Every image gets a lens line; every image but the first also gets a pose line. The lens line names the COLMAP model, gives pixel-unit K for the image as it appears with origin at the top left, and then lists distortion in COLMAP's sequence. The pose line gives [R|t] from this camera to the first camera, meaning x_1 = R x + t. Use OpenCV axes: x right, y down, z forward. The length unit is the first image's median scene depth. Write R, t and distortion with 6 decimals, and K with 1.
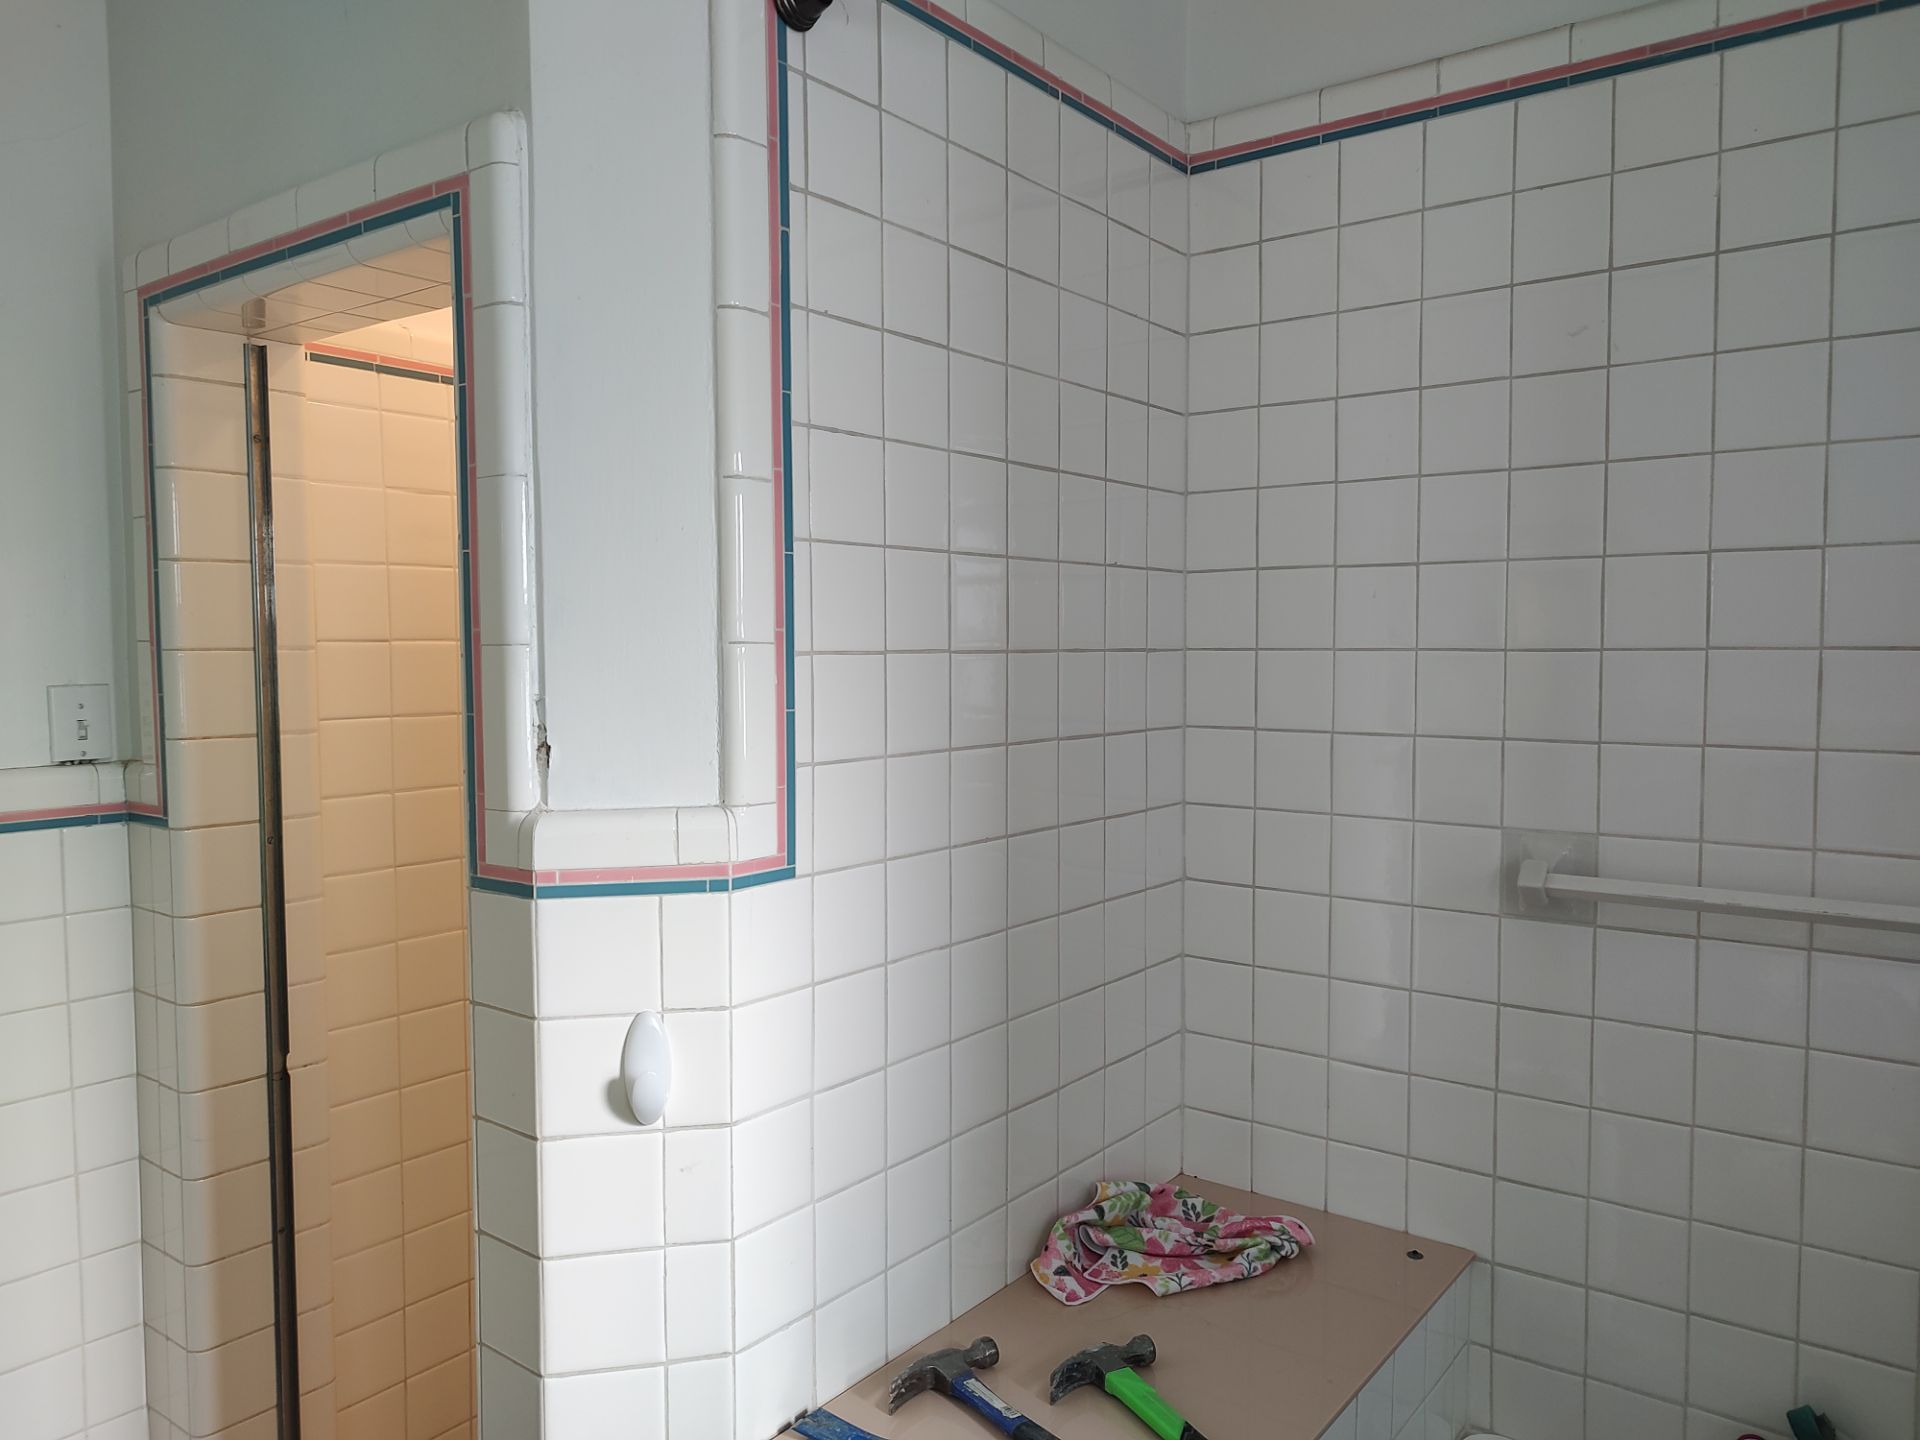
lens RADIAL K [[1411.6, 0, 960.0], [0, 1411.6, 720.0], [0, 0, 1]] dist [0.027524, -0.021911]
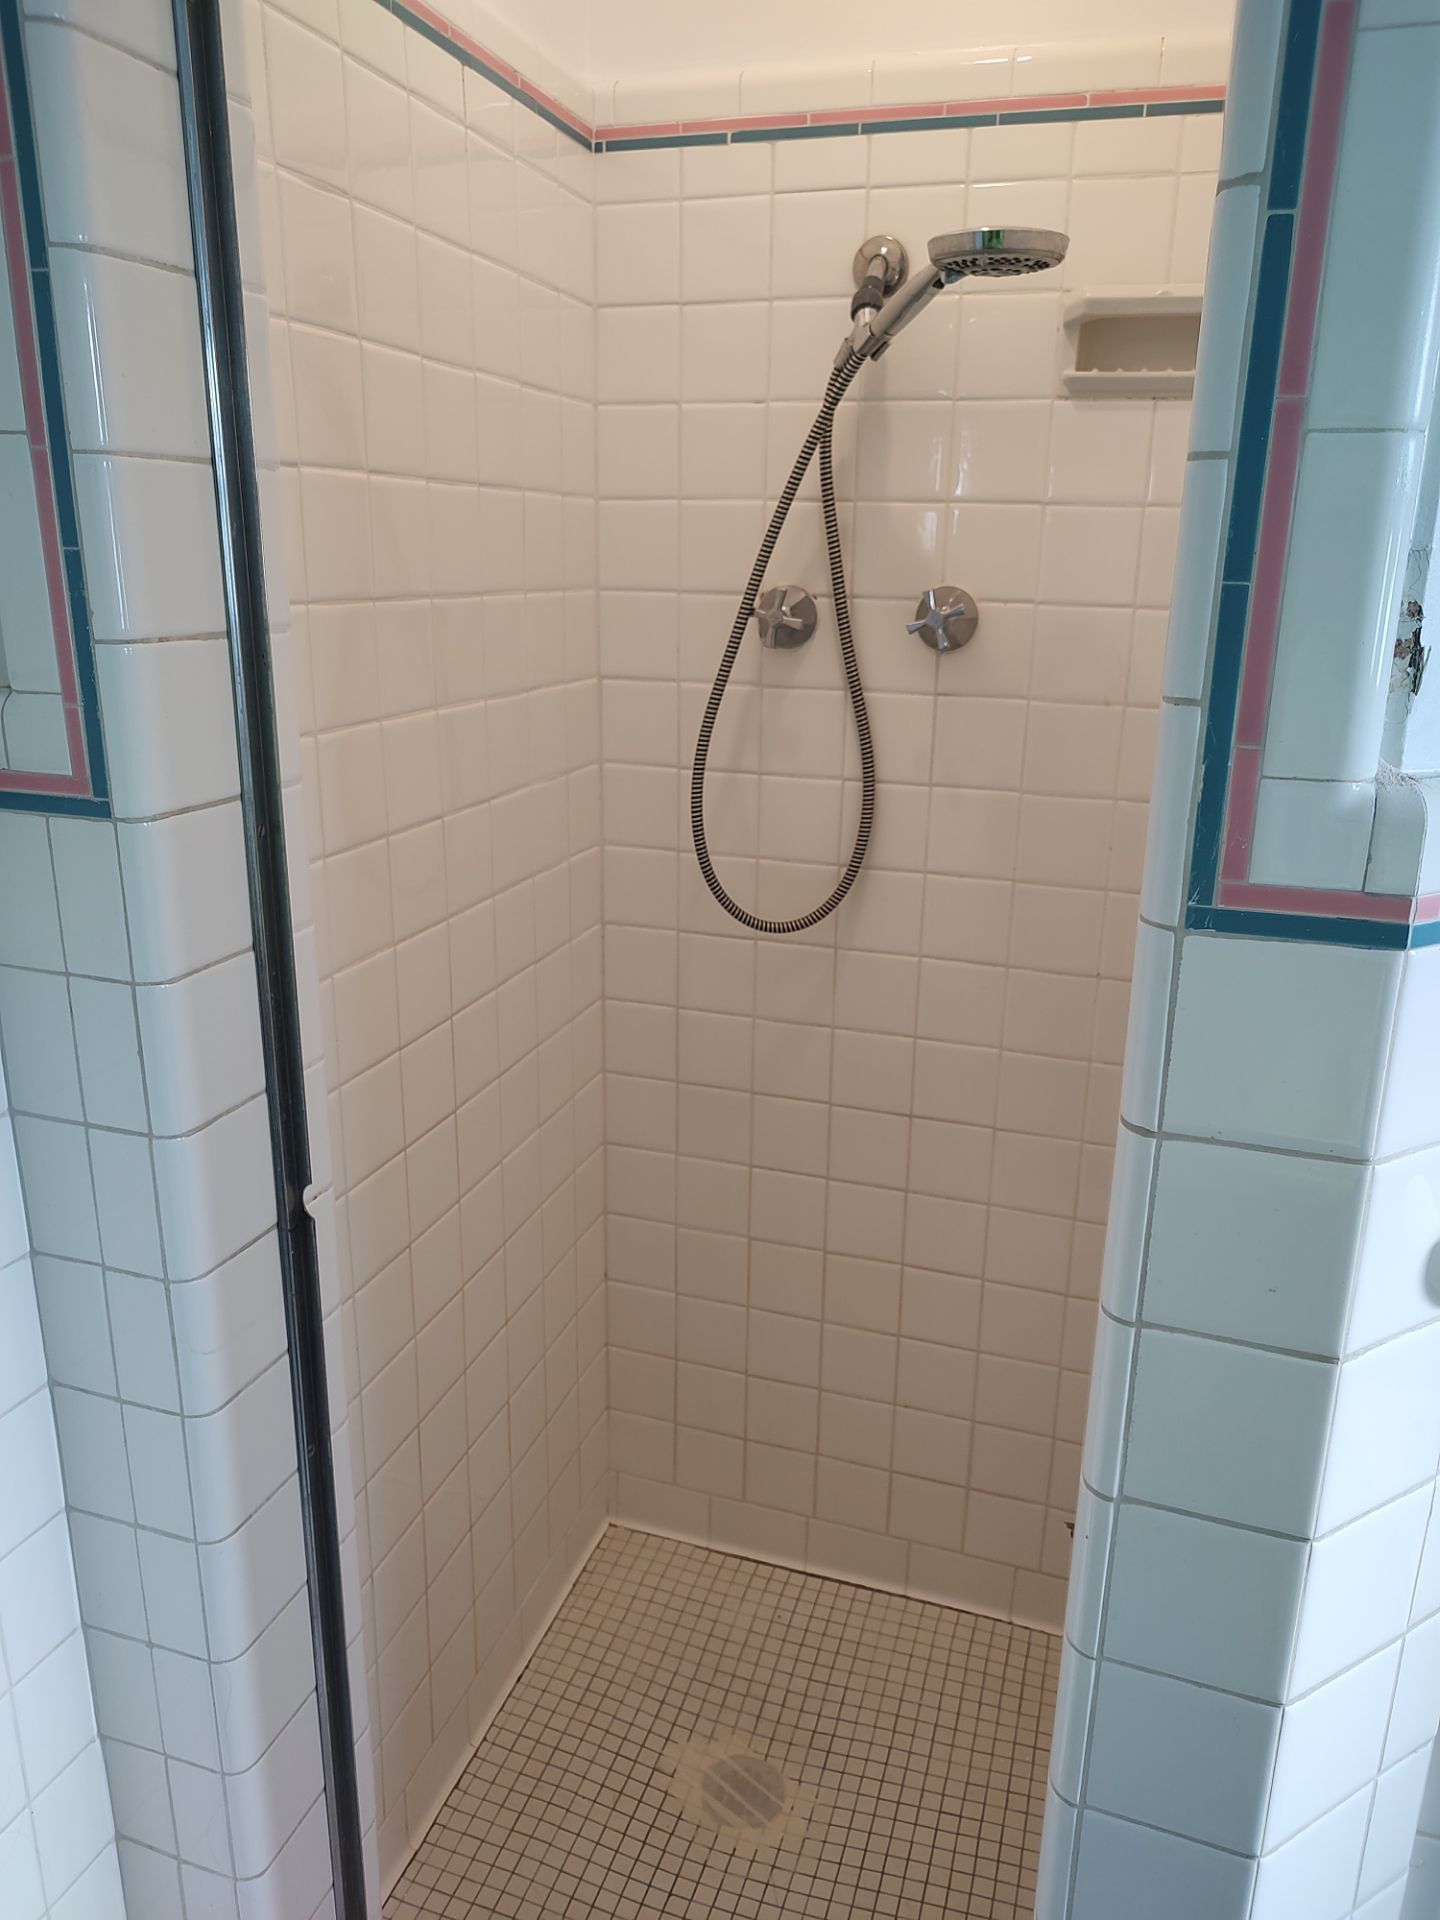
lens RADIAL K [[1411.6, 0, 720.0], [0, 1411.6, 960.0], [0, 0, 1]] dist [0.027524, -0.021911]
pose [[0.943838, -0.080575, 0.320434, -0.674671], [0.002777, 0.971709, 0.236163, 0.006240], [-0.330398, -0.222010, 0.917360, 0.576804]]
